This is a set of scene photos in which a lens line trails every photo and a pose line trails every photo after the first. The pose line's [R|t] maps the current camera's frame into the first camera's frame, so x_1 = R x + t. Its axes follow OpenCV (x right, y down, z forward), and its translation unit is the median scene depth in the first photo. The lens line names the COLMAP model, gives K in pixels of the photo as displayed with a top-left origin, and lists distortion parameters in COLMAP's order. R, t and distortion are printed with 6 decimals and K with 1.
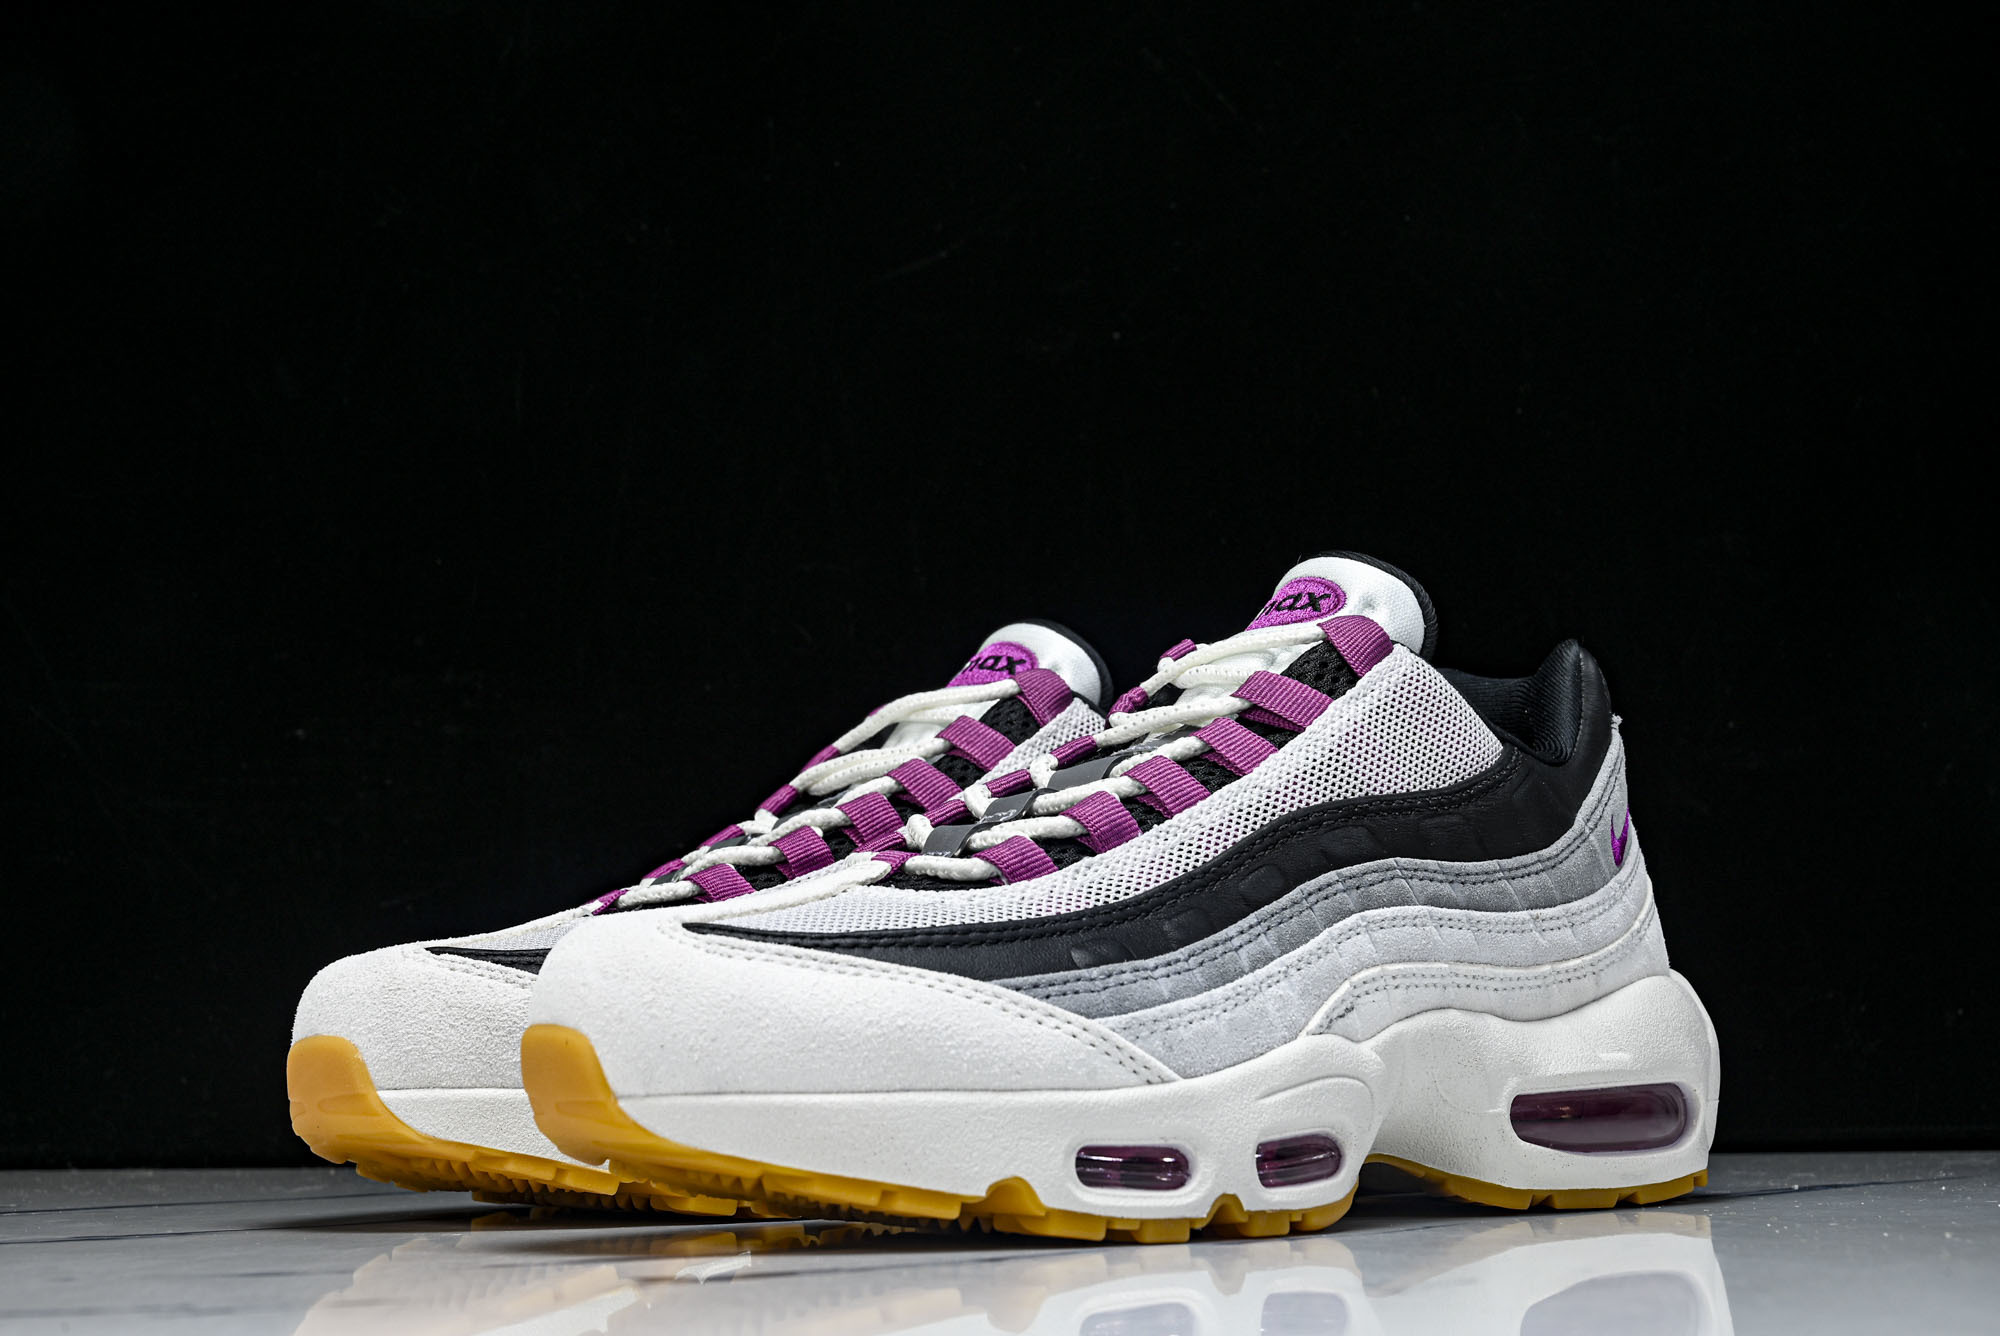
lens RADIAL K [[2684.0, 0, 1000.0], [0, 2684.0, 668.0], [0, 0, 1]] dist [0.033202, -0.024820]
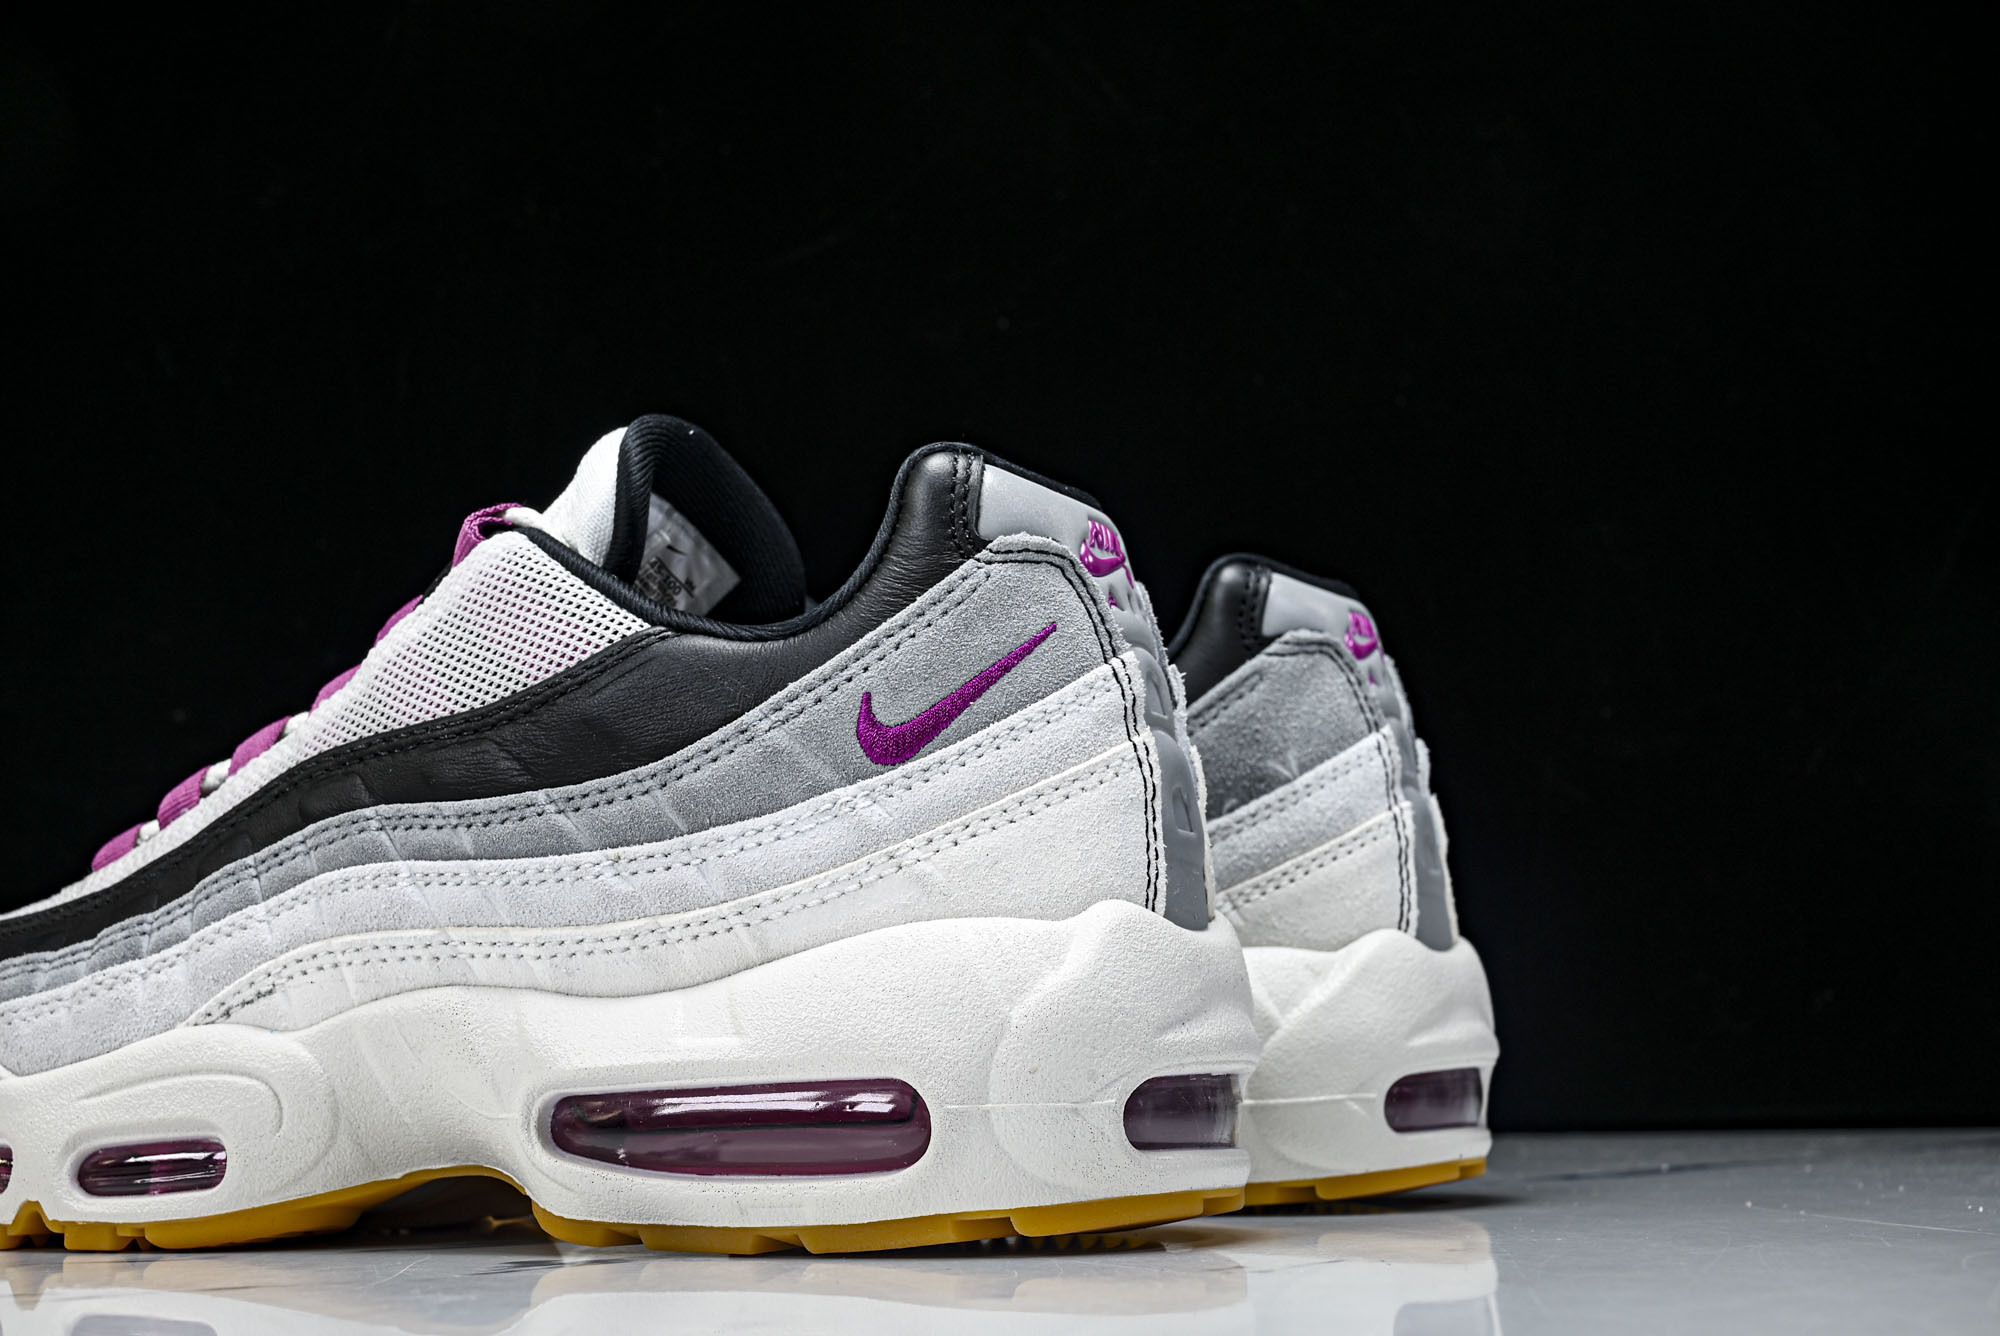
lens RADIAL K [[2684.0, 0, 1000.0], [0, 2684.0, 668.0], [0, 0, 1]] dist [0.033202, -0.024820]
pose [[0.438953, -0.122611, -0.890105, 0.965379], [0.143816, 0.987461, -0.065099, 0.109785], [0.886926, -0.099436, 0.451083, 0.800275]]
